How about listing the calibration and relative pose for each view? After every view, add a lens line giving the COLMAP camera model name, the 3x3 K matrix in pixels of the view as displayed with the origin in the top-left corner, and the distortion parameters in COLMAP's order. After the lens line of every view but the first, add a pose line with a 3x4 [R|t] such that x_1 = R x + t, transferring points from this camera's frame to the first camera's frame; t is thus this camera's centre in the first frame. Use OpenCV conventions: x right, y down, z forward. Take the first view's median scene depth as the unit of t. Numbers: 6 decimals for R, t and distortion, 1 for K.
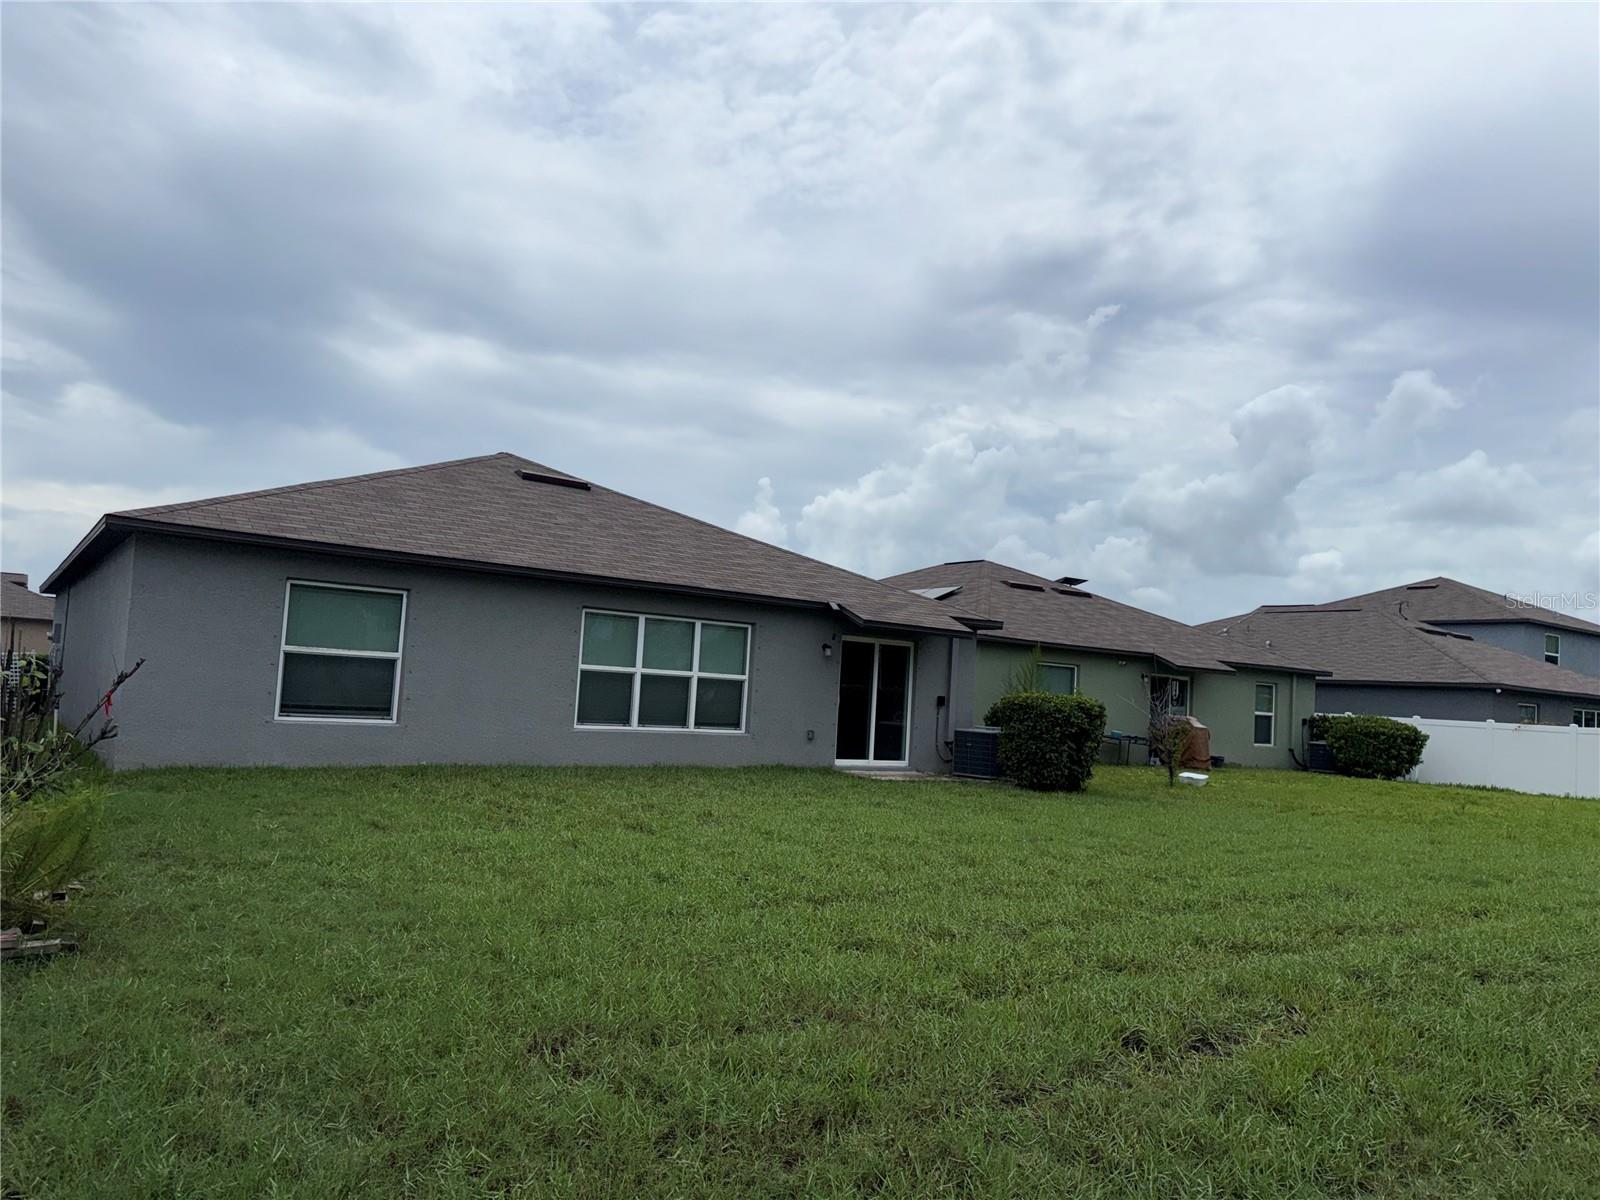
lens RADIAL K [[1127.5, 0, 801.6], [0, 1127.5, 599.1], [0, 0, 1]] dist [0.064258, -0.070383]
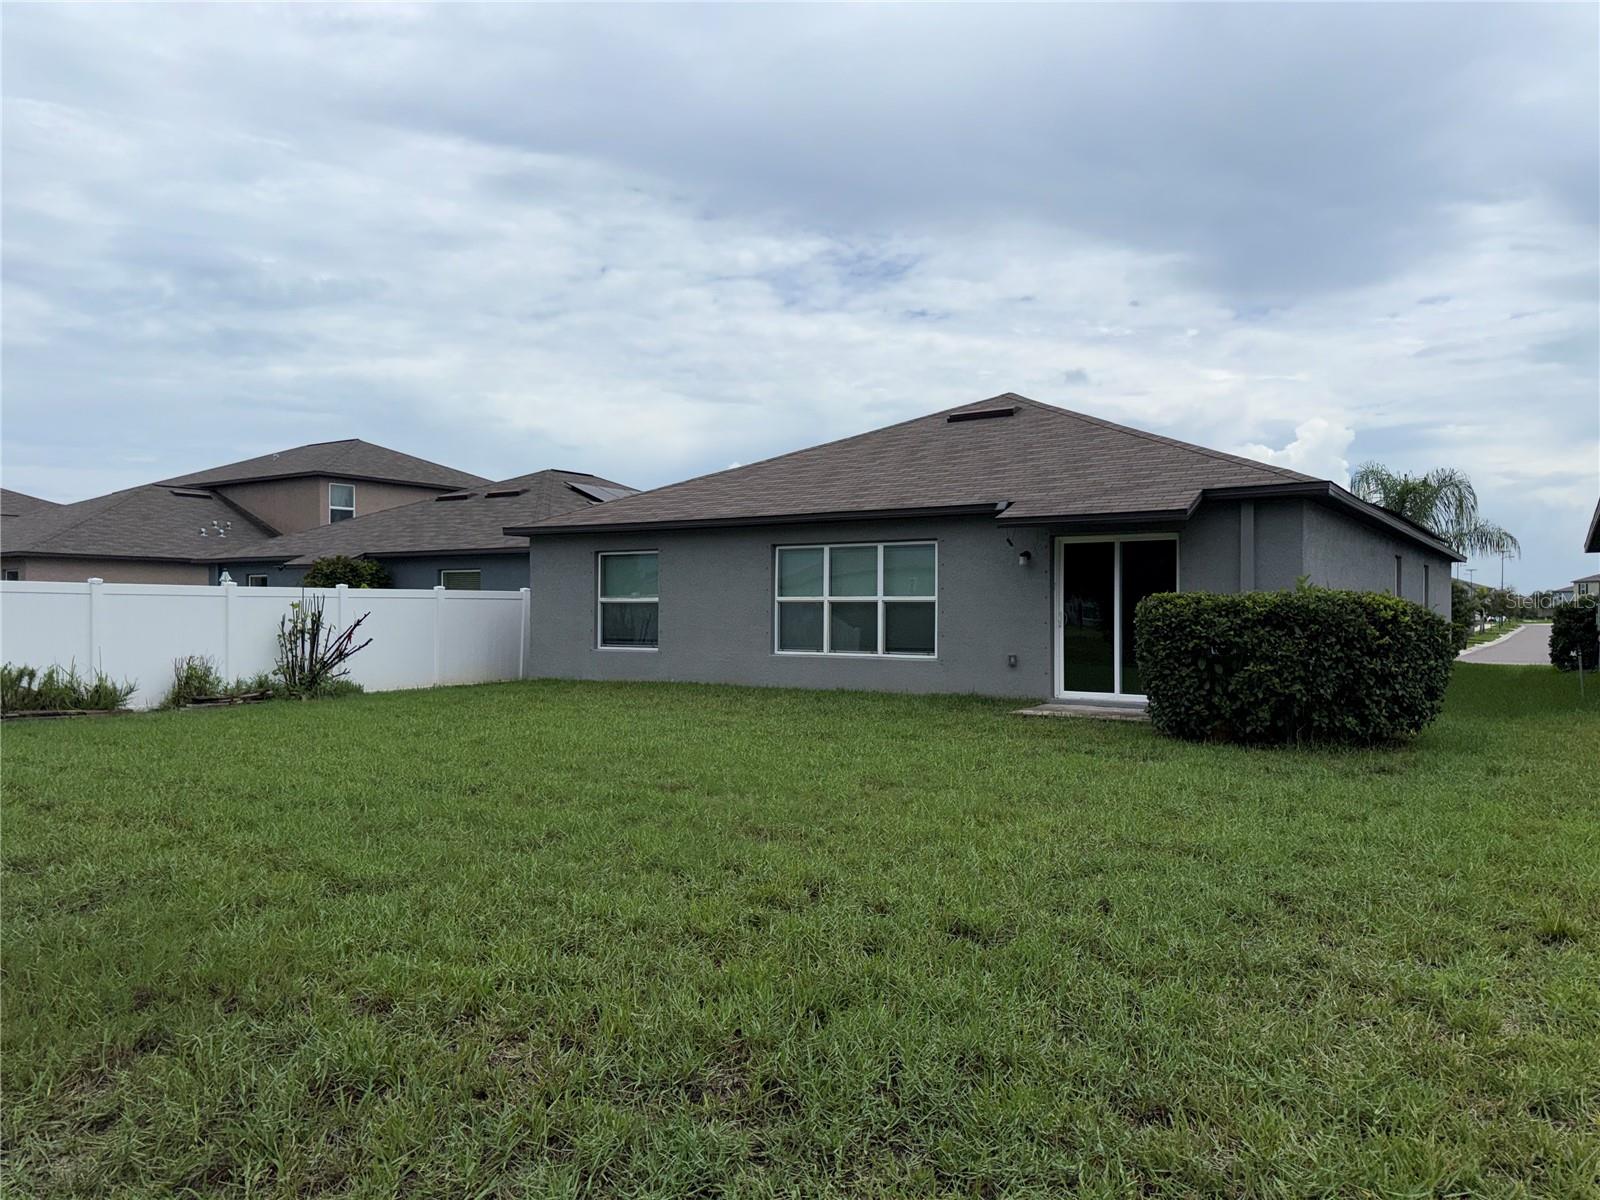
lens RADIAL K [[1127.5, 0, 801.2], [0, 1127.5, 602.4], [0, 0, 1]] dist [0.064258, -0.070383]
pose [[0.337001, -0.065165, -0.939246, 0.800265], [0.095765, 0.994800, -0.034659, 0.097419], [0.936621, -0.078266, 0.341489, 0.604080]]
